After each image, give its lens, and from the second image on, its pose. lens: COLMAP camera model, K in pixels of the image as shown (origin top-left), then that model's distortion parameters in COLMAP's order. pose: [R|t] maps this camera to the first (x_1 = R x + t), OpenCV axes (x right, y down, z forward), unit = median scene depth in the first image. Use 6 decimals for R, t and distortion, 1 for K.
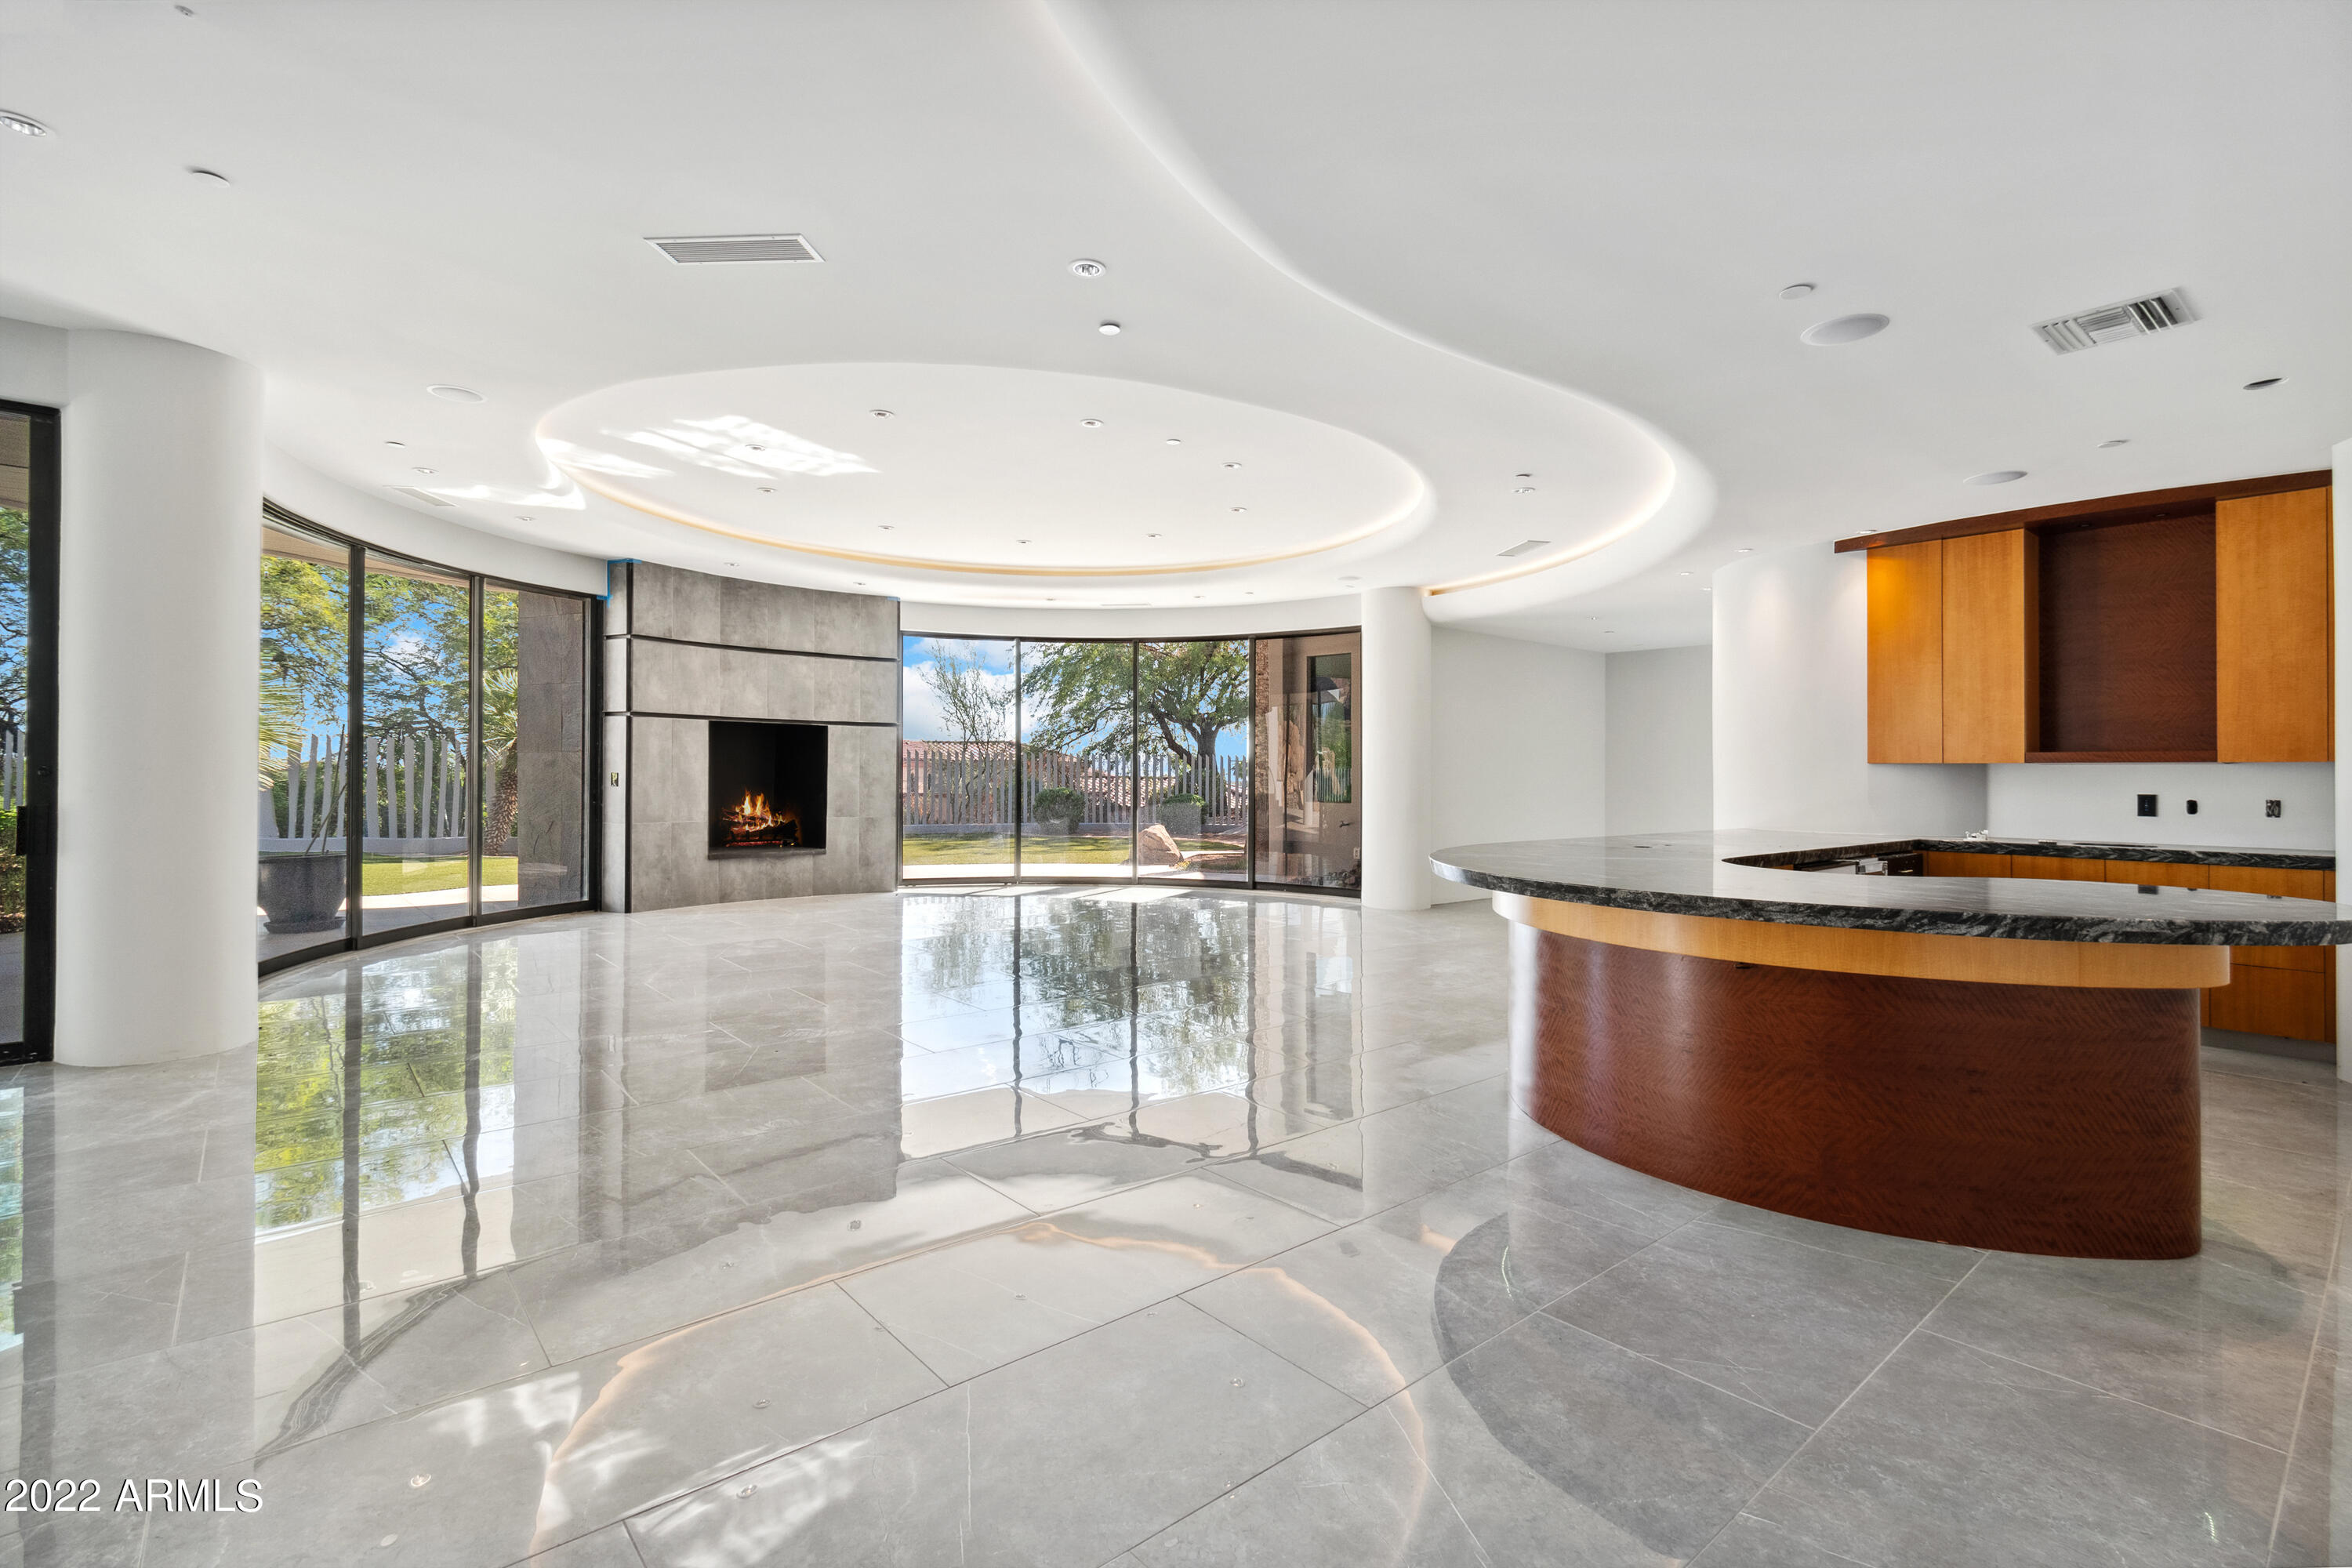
lens RADIAL K [[1060.4, 0, 1183.6], [0, 1060.4, 758.2], [0, 0, 1]] dist [0.004167, -0.001066]
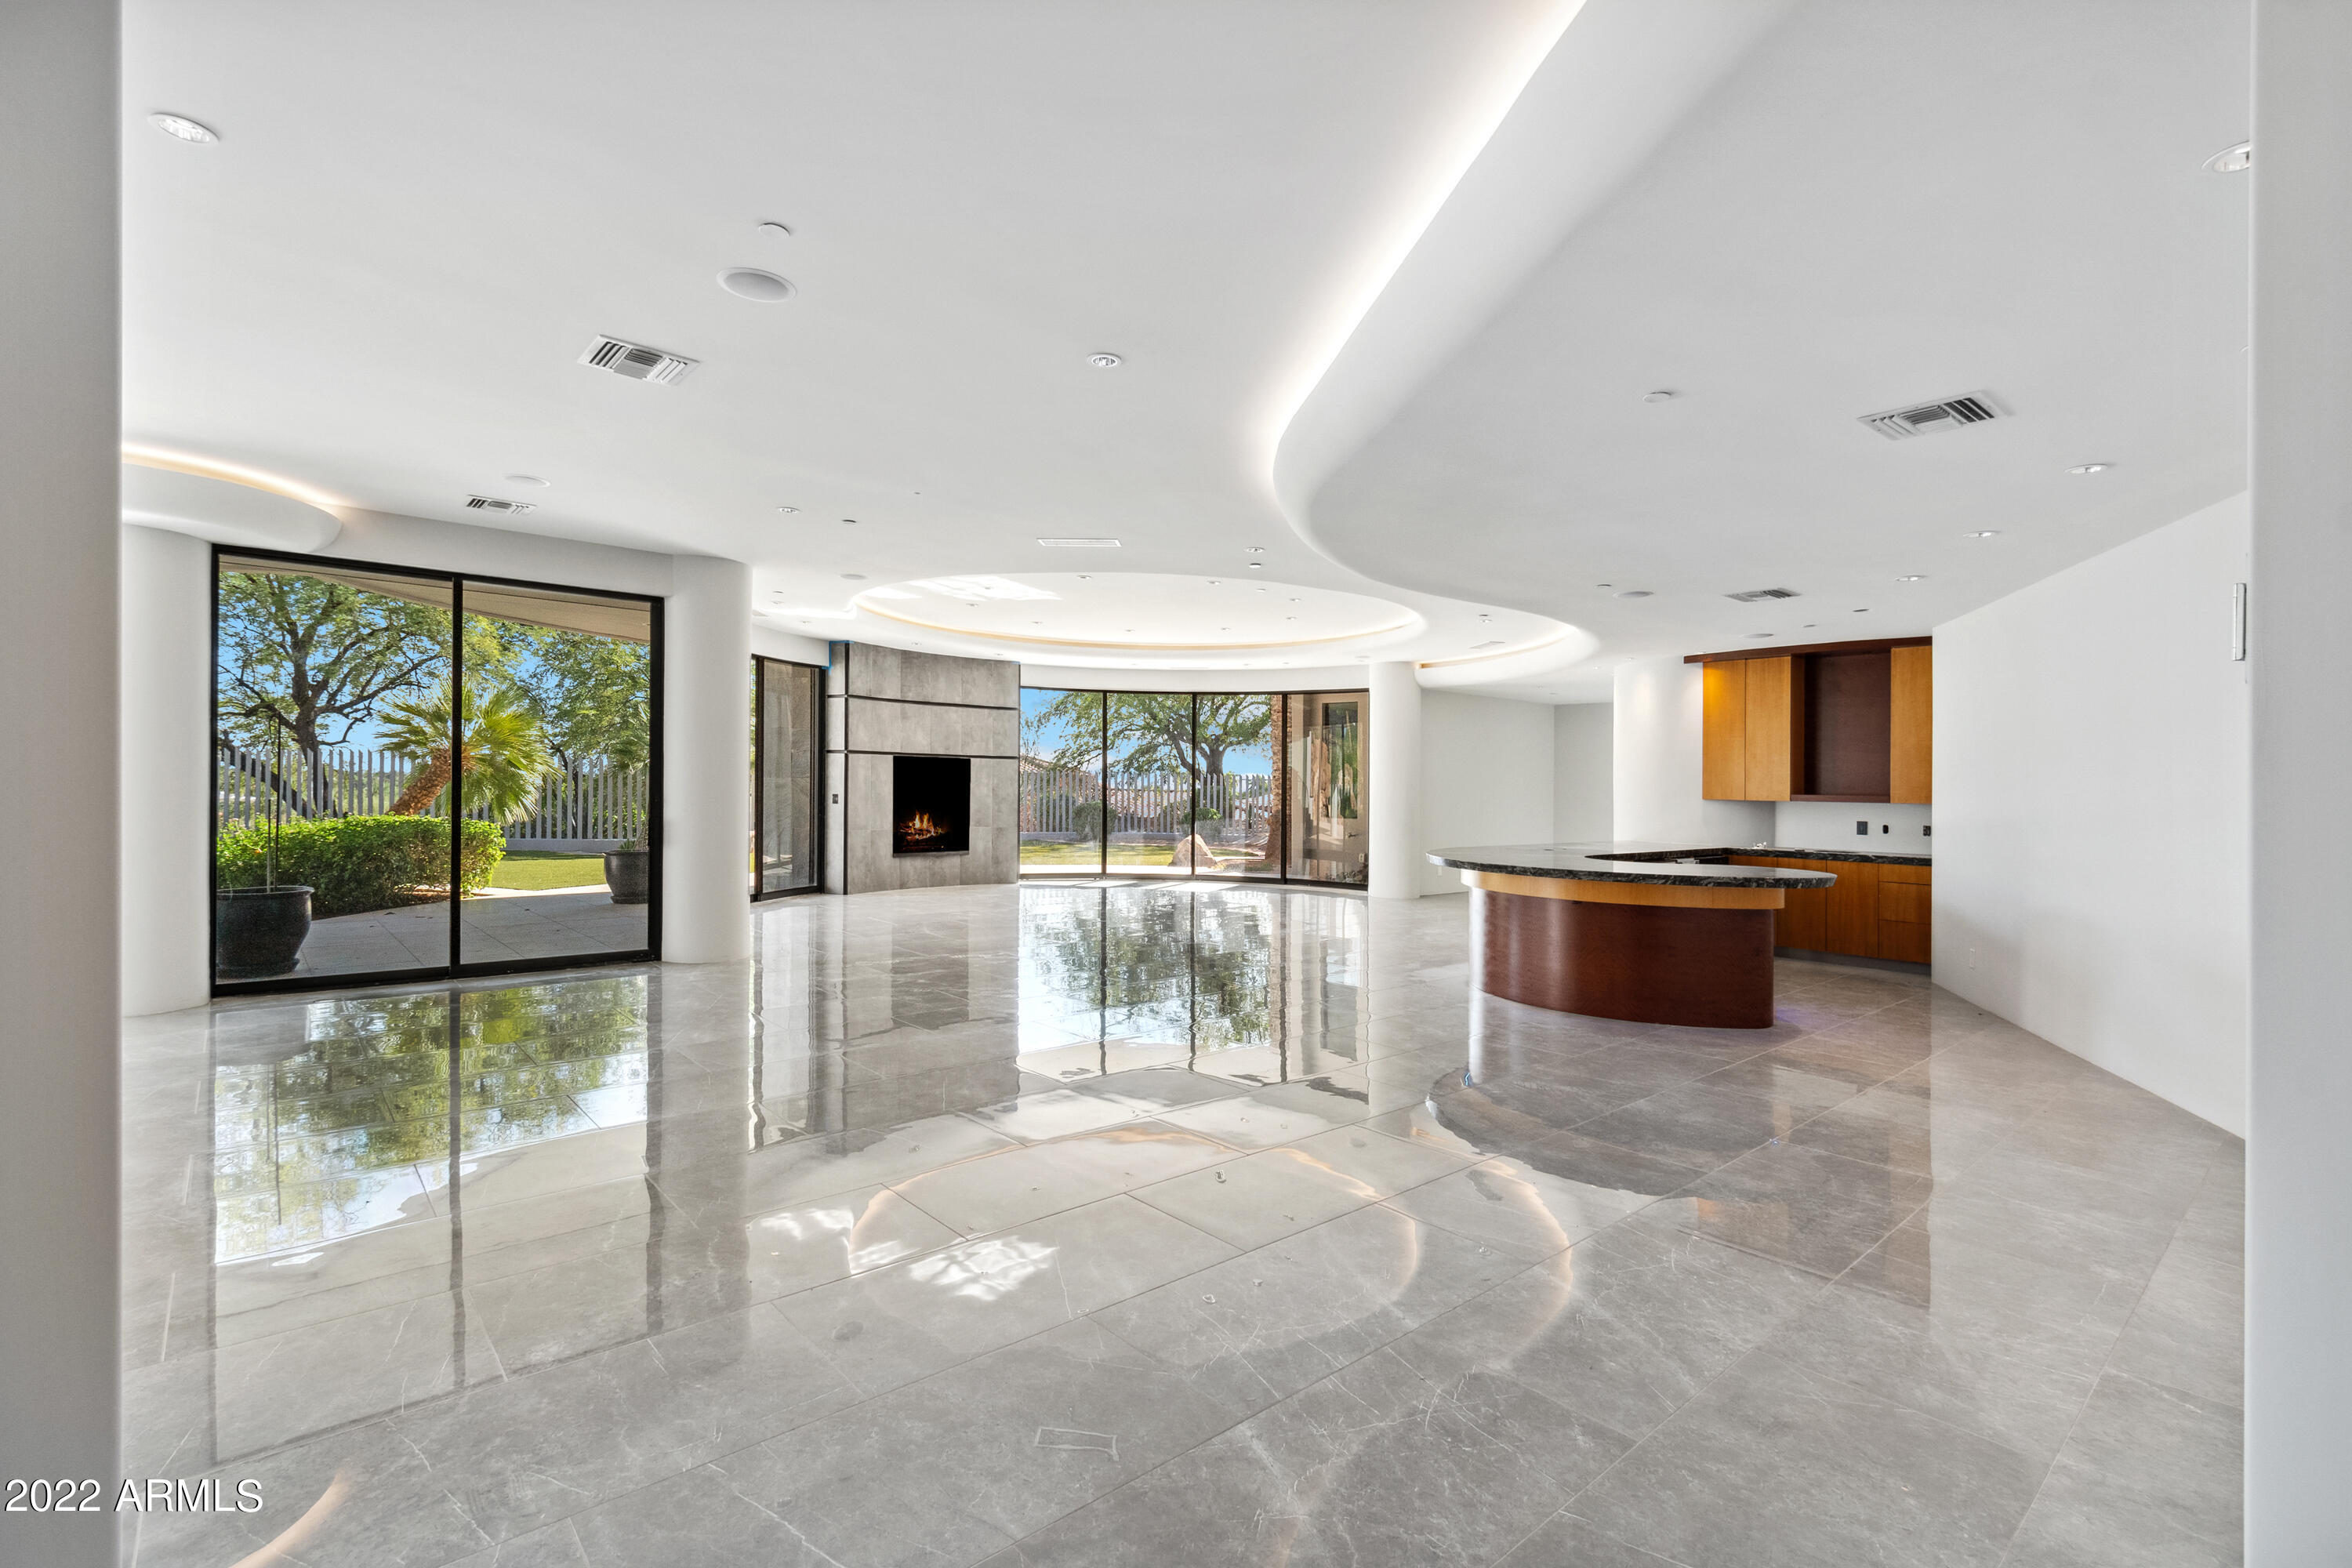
lens RADIAL K [[1060.4, 0, 1170.9], [0, 1060.4, 771.4], [0, 0, 1]] dist [0.004167, -0.001066]
pose [[0.999941, 0.008335, 0.007002, -0.099612], [-0.008355, 0.999961, 0.002877, -0.022144], [-0.006978, -0.002936, 0.999971, -0.367038]]
